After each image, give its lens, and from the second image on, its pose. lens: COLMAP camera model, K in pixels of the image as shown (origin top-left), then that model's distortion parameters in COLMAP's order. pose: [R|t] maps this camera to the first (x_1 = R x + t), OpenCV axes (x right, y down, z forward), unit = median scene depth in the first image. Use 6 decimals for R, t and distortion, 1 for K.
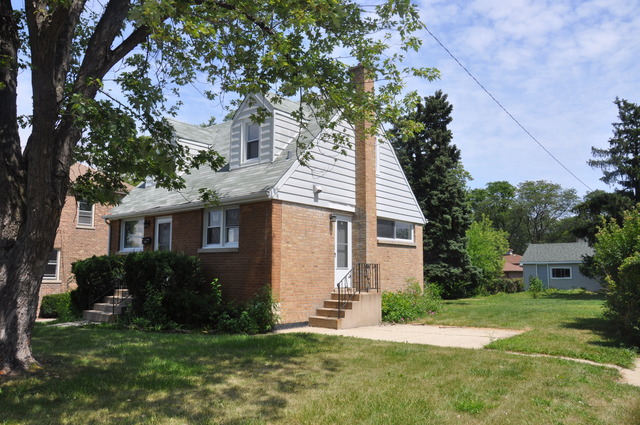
lens RADIAL K [[503.4, 0, 320.0], [0, 503.4, 212.5], [0, 0, 1]] dist [-0.105400, 0.009556]
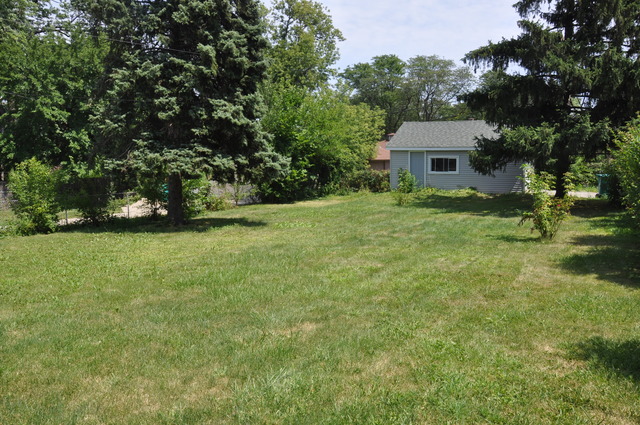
lens RADIAL K [[503.4, 0, 320.0], [0, 503.4, 212.5], [0, 0, 1]] dist [-0.105400, 0.009556]
pose [[0.981108, -0.027611, 0.191478, 0.191944], [-0.015207, 0.975692, 0.218617, 0.040233], [-0.192860, -0.217398, 0.956840, 0.361470]]
